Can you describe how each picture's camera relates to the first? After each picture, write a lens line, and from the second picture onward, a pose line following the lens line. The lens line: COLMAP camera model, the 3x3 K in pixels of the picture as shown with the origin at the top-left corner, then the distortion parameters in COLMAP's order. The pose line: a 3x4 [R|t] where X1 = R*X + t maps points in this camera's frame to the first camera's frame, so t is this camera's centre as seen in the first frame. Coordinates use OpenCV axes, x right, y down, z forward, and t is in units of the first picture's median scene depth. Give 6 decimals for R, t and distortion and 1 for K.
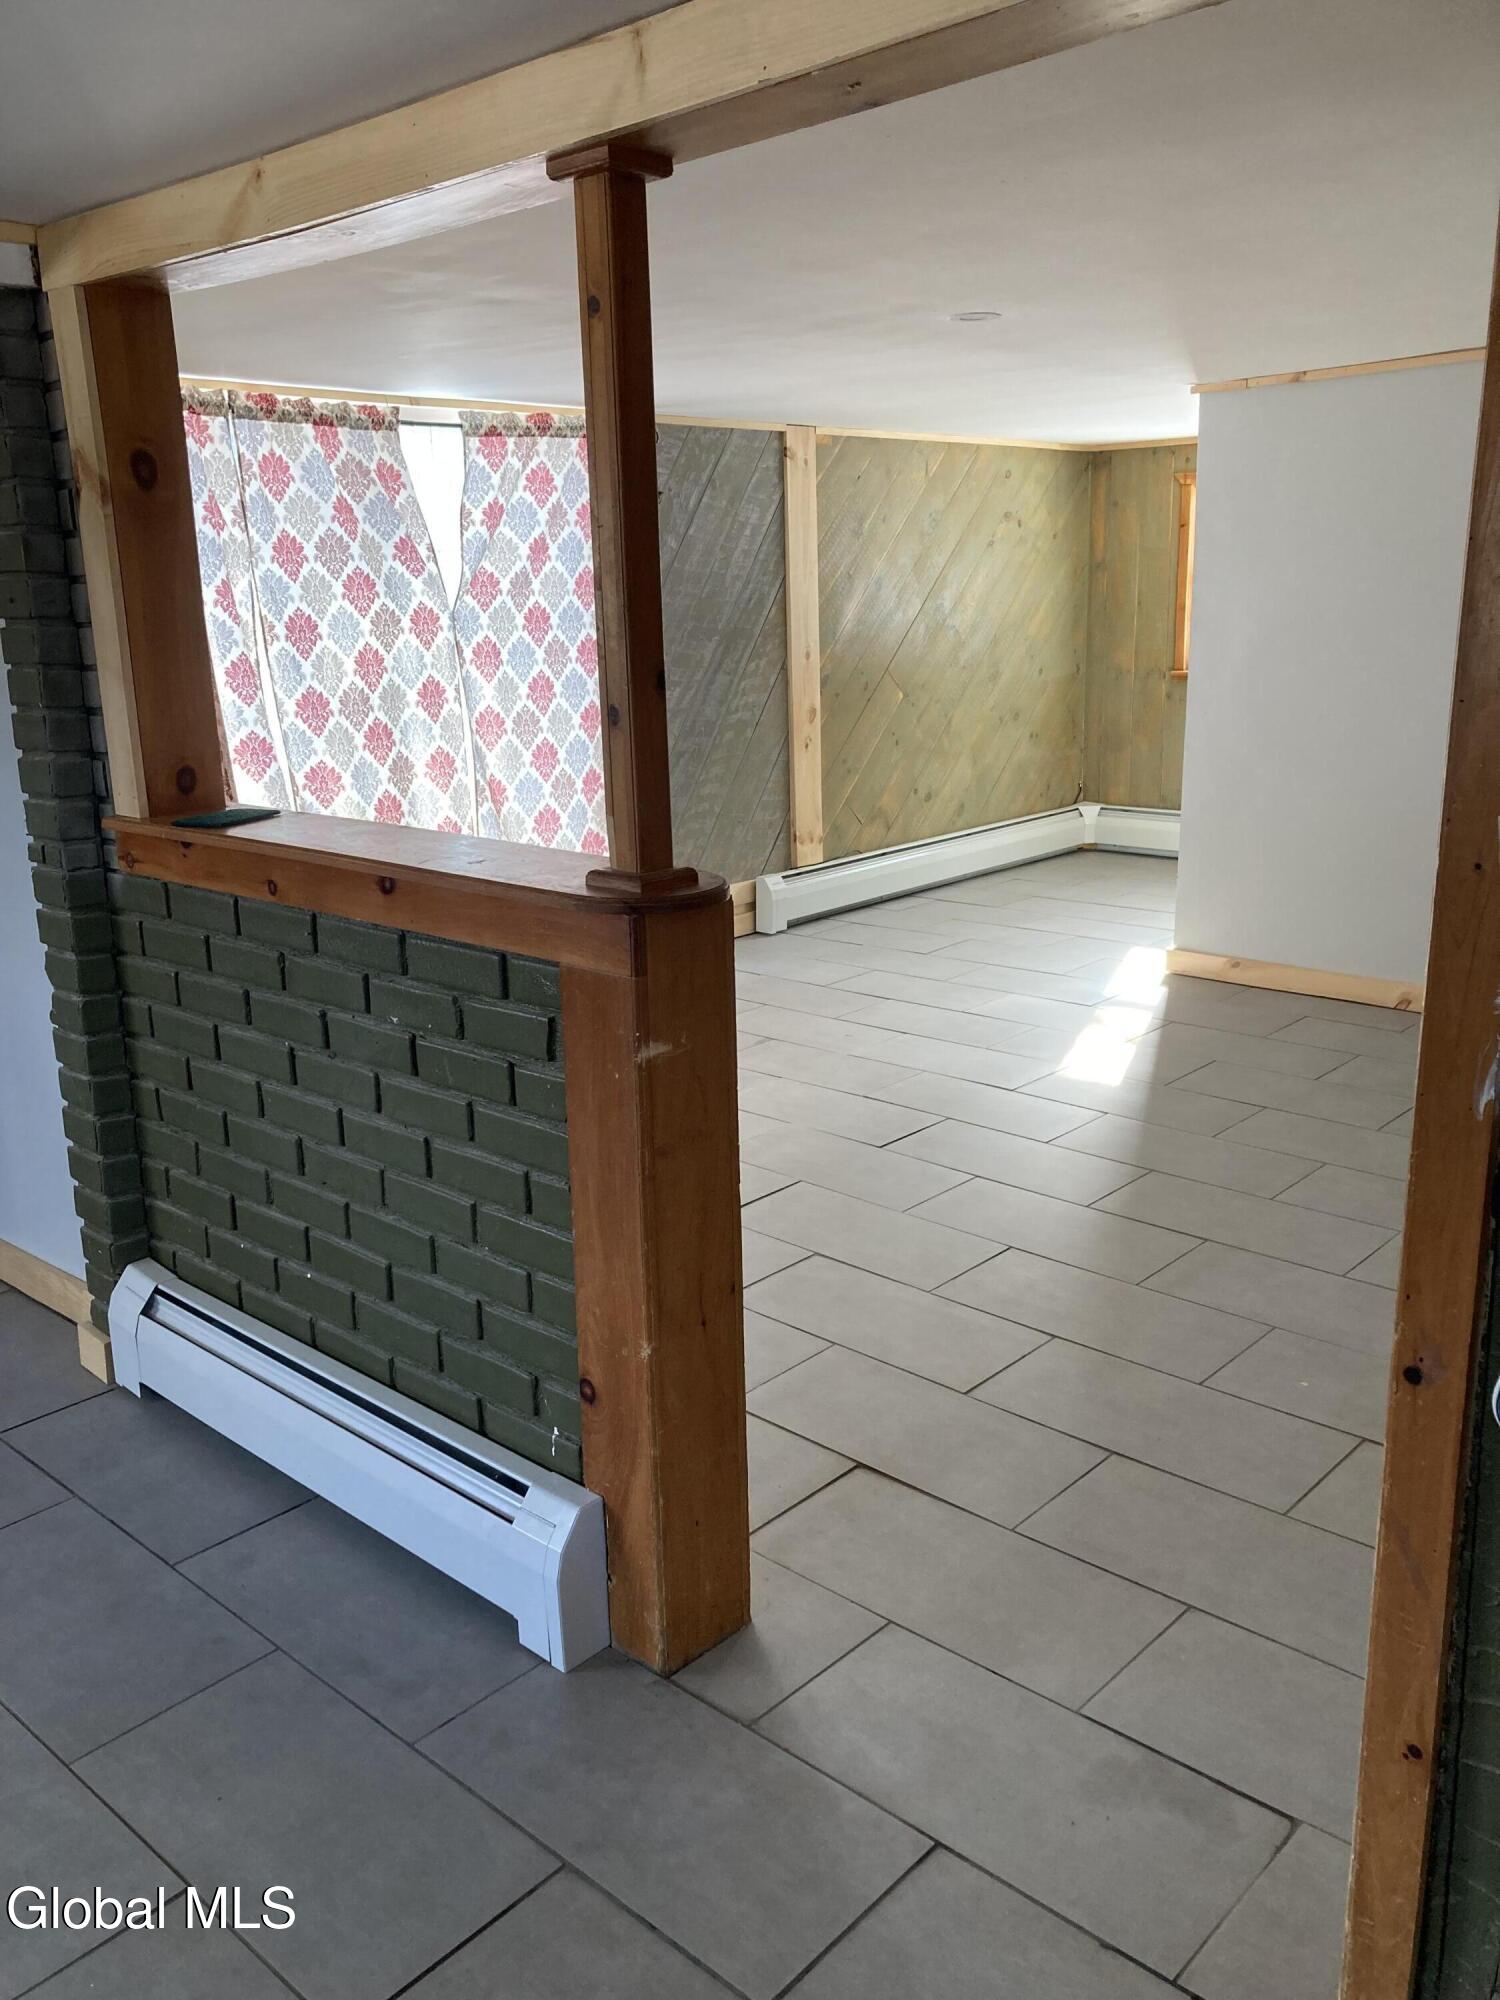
lens RADIAL K [[1616.0, 0, 746.2], [0, 1616.0, 1018.8], [0, 0, 1]] dist [0.032752, -0.029500]
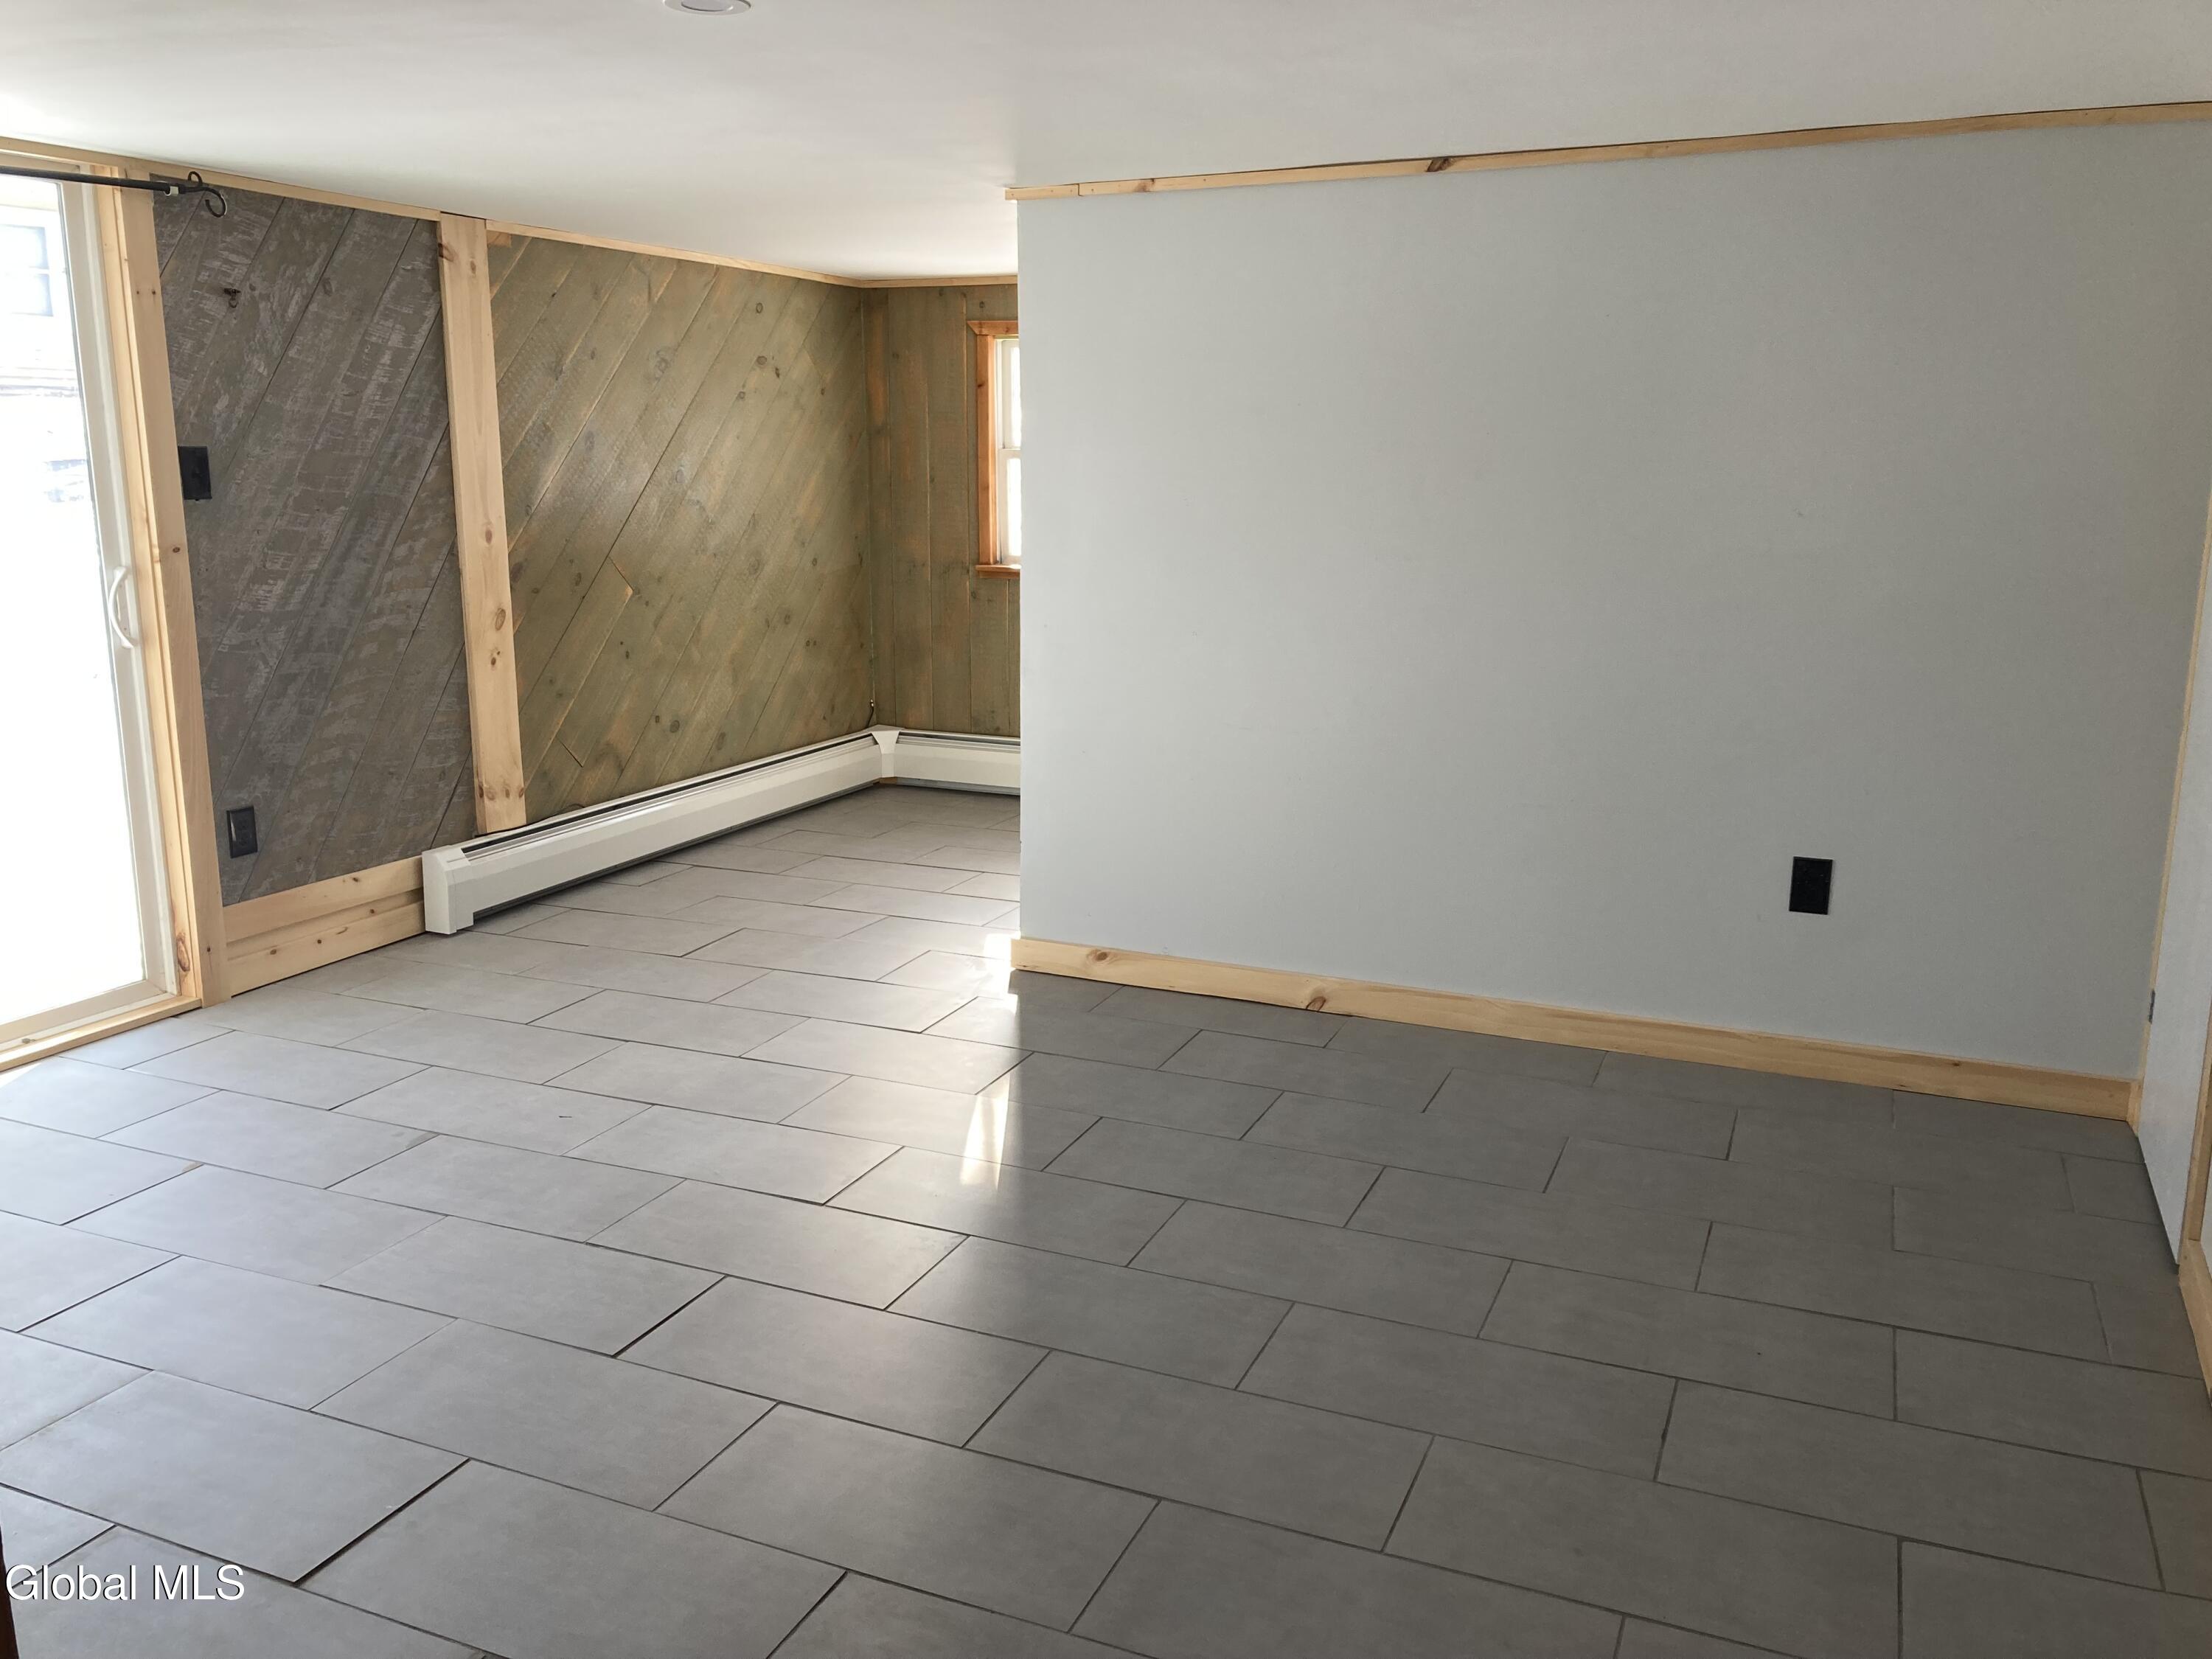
lens RADIAL K [[1787.3, 0, 1117.6], [0, 1787.3, 838.0], [0, 0, 1]] dist [0.032752, -0.029500]
pose [[0.939737, -0.040094, 0.339539, 0.024497], [0.058008, 0.997399, -0.042773, -0.042585], [-0.336941, 0.059891, 0.939619, 0.175075]]
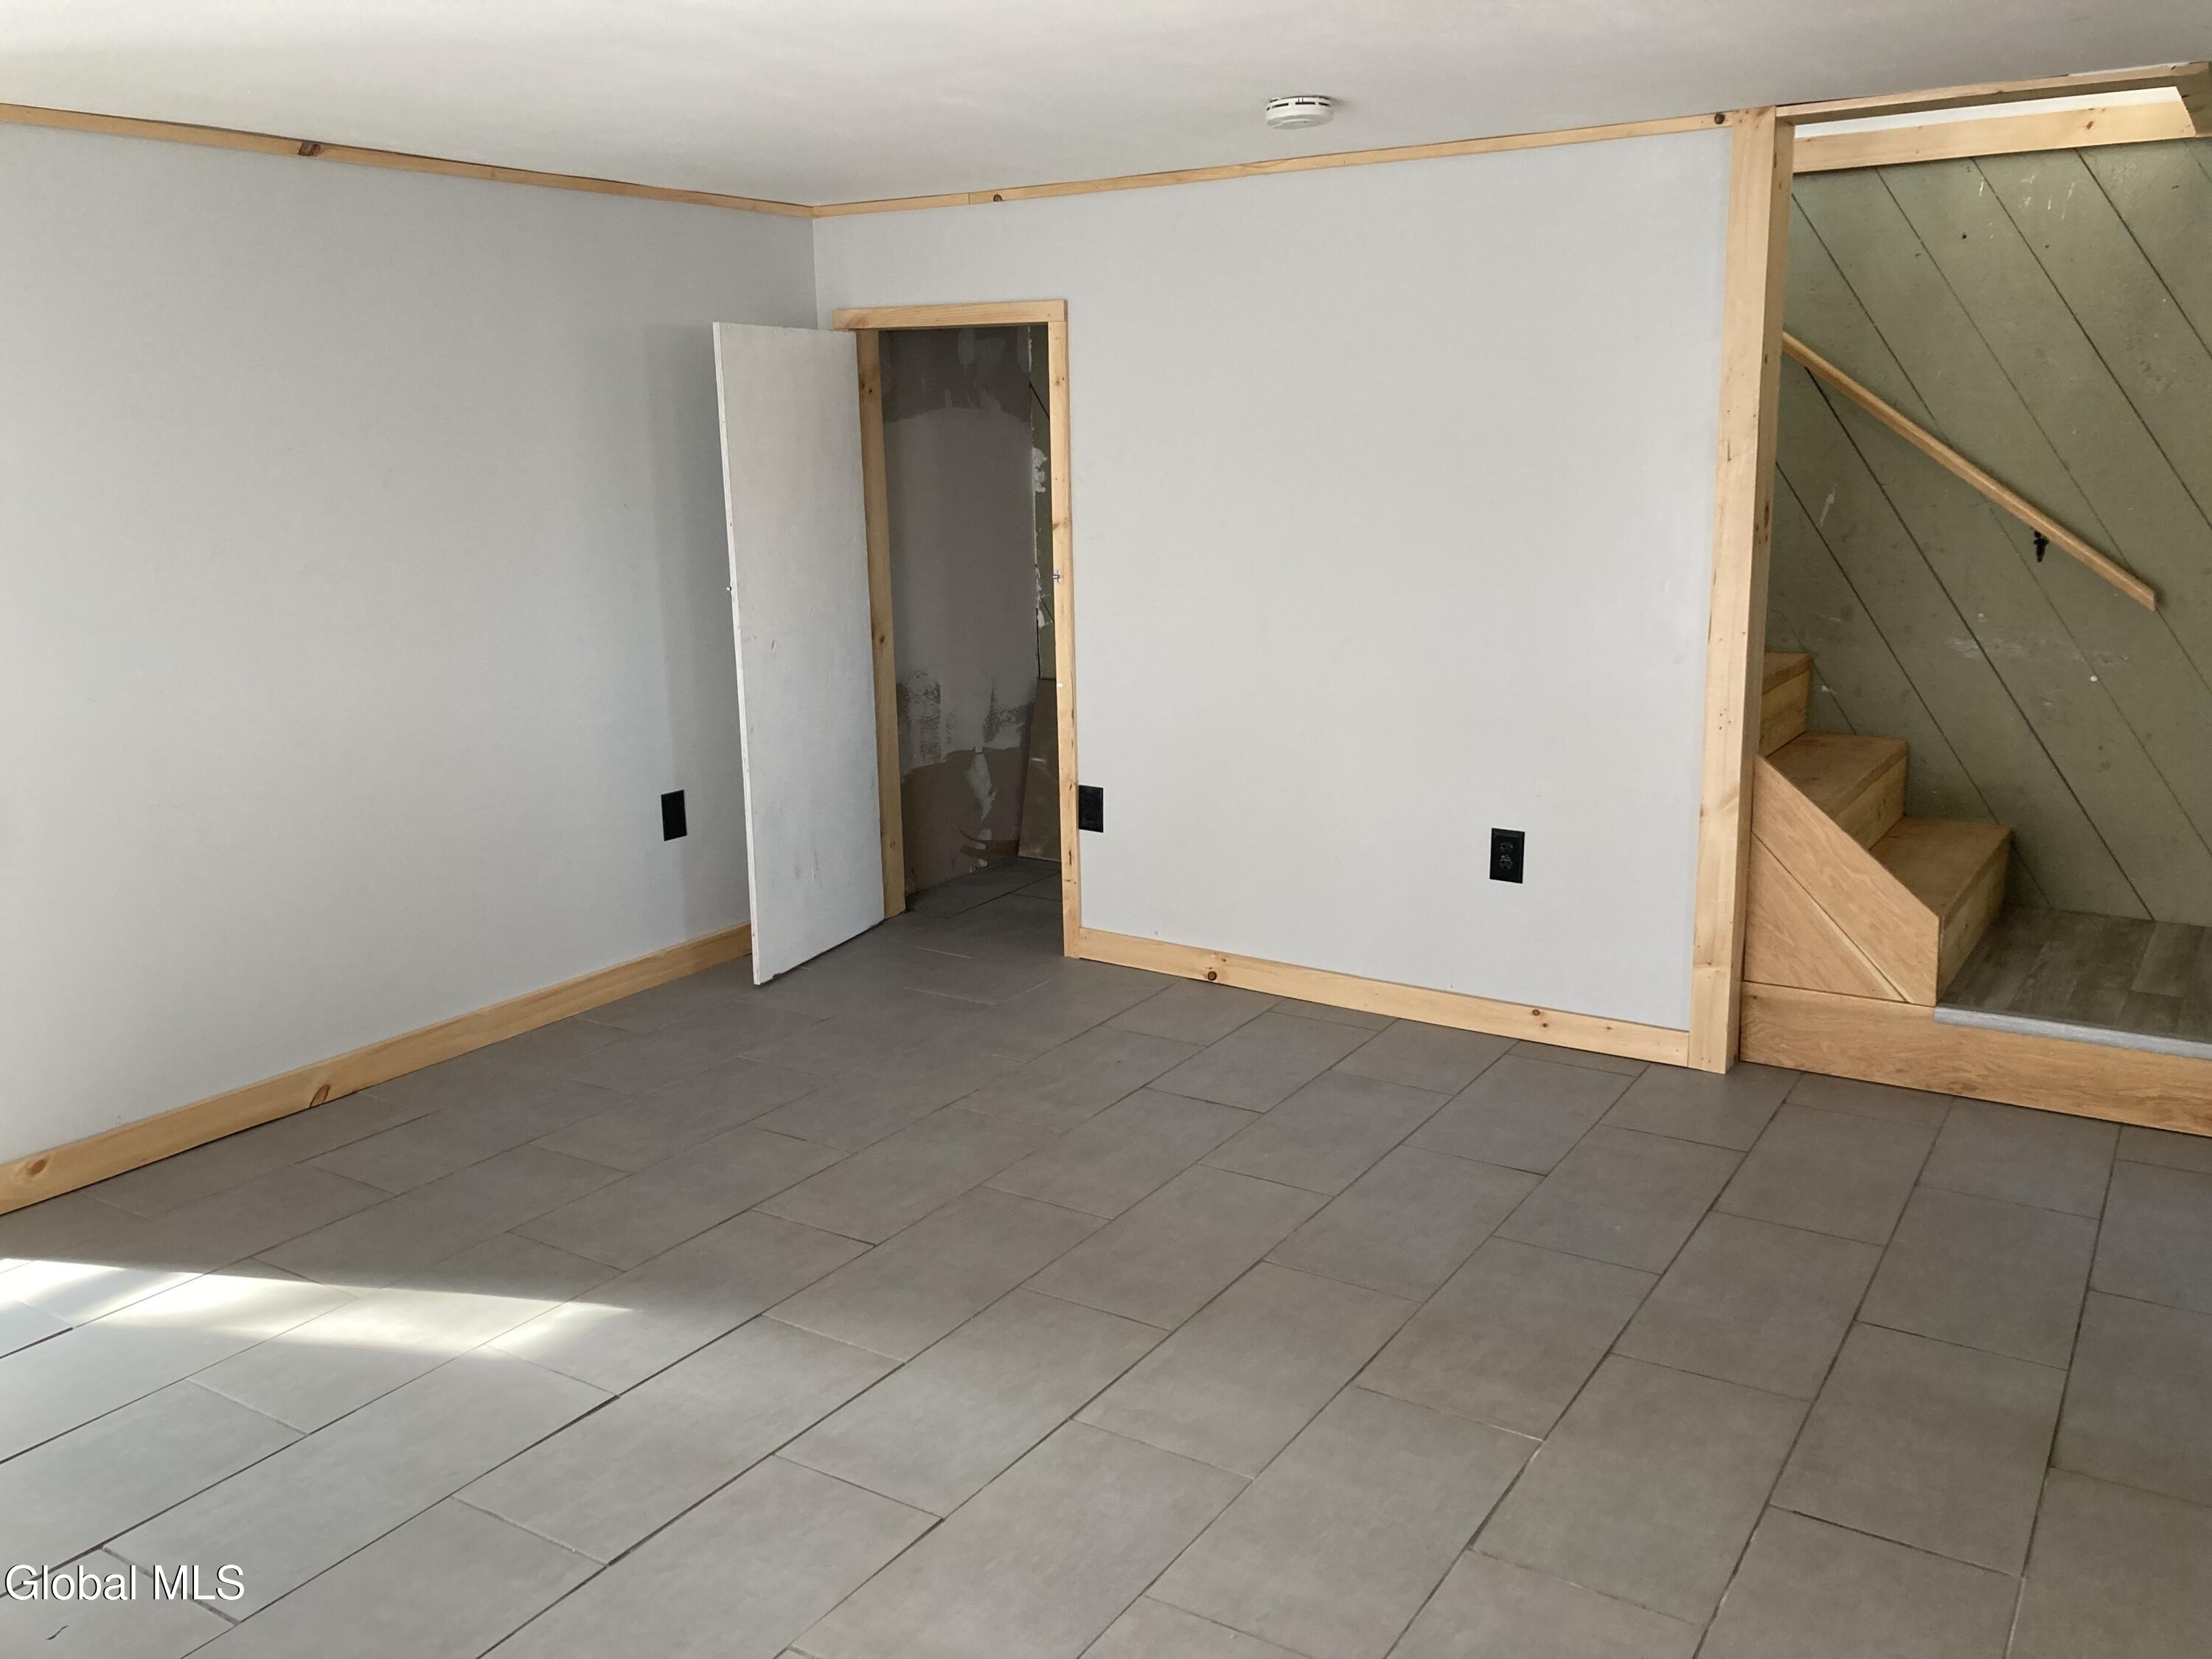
lens RADIAL K [[1787.3, 0, 1109.7], [0, 1787.3, 823.0], [0, 0, 1]] dist [0.032752, -0.029500]
pose [[-0.182417, -0.177582, 0.967052, -0.272946], [0.276178, 0.934702, 0.223737, -0.146076], [-0.943637, 0.307891, -0.121461, 0.578355]]
